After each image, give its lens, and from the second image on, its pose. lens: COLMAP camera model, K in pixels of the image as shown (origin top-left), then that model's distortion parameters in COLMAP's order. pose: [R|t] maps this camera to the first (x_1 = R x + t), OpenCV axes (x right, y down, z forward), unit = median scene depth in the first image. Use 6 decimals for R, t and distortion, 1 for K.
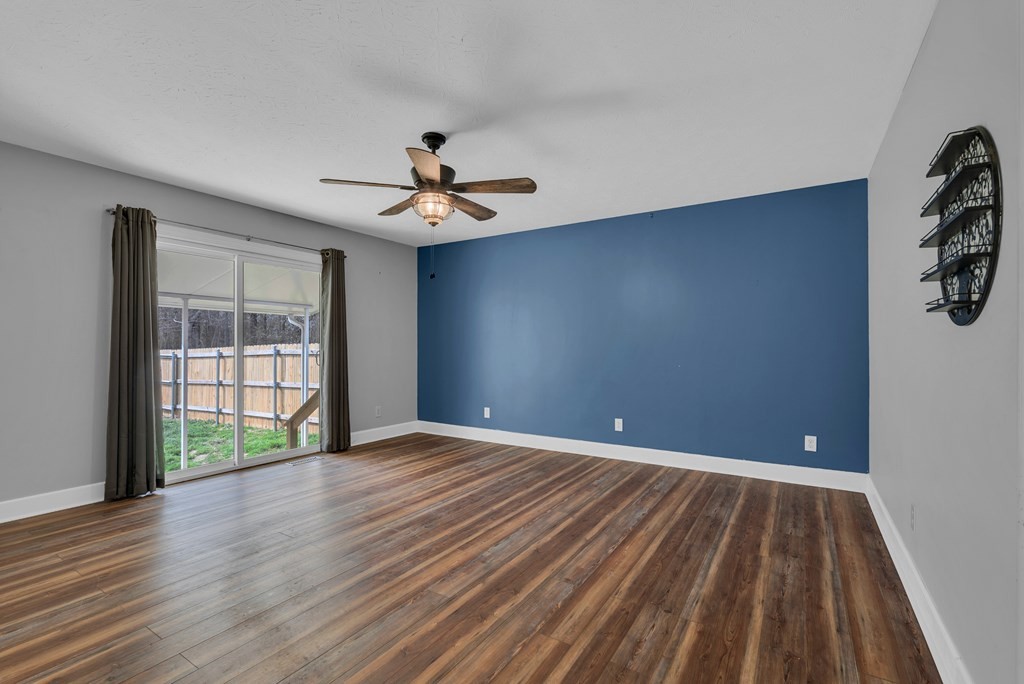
lens RADIAL K [[454.6, 0, 515.0], [0, 454.6, 348.1], [0, 0, 1]] dist [-0.005355, -0.000012]
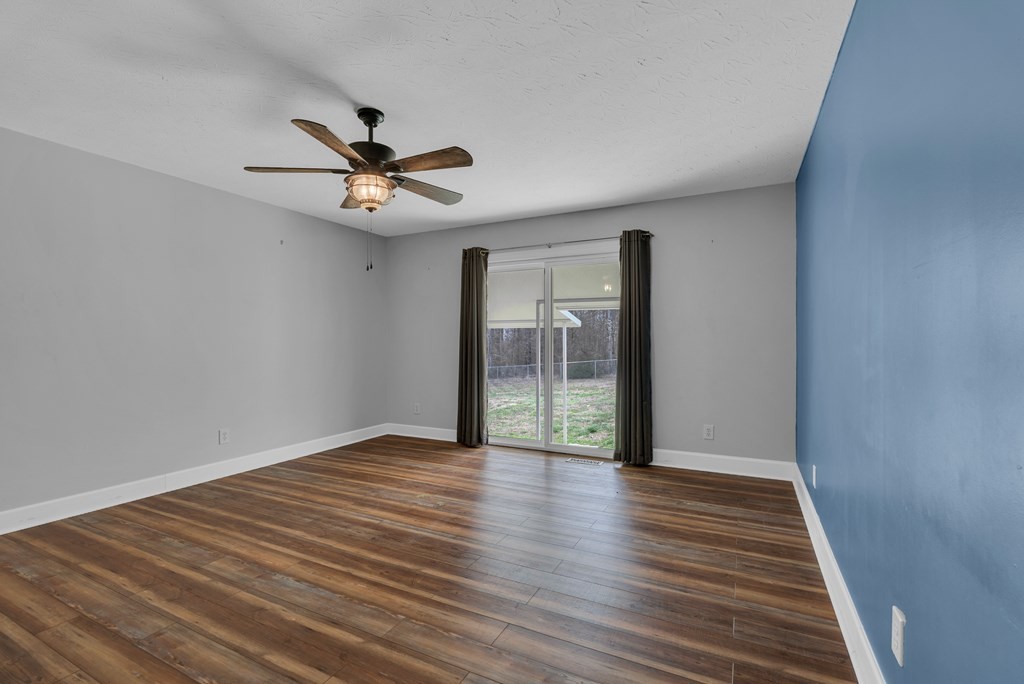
lens RADIAL K [[454.6, 0, 515.4], [0, 454.6, 333.1], [0, 0, 1]] dist [-0.005355, -0.000012]
pose [[0.097468, -0.022891, -0.994975, 0.750995], [-0.001761, 0.999730, -0.023173, -0.001279], [0.995237, 0.004011, 0.097401, 1.182632]]
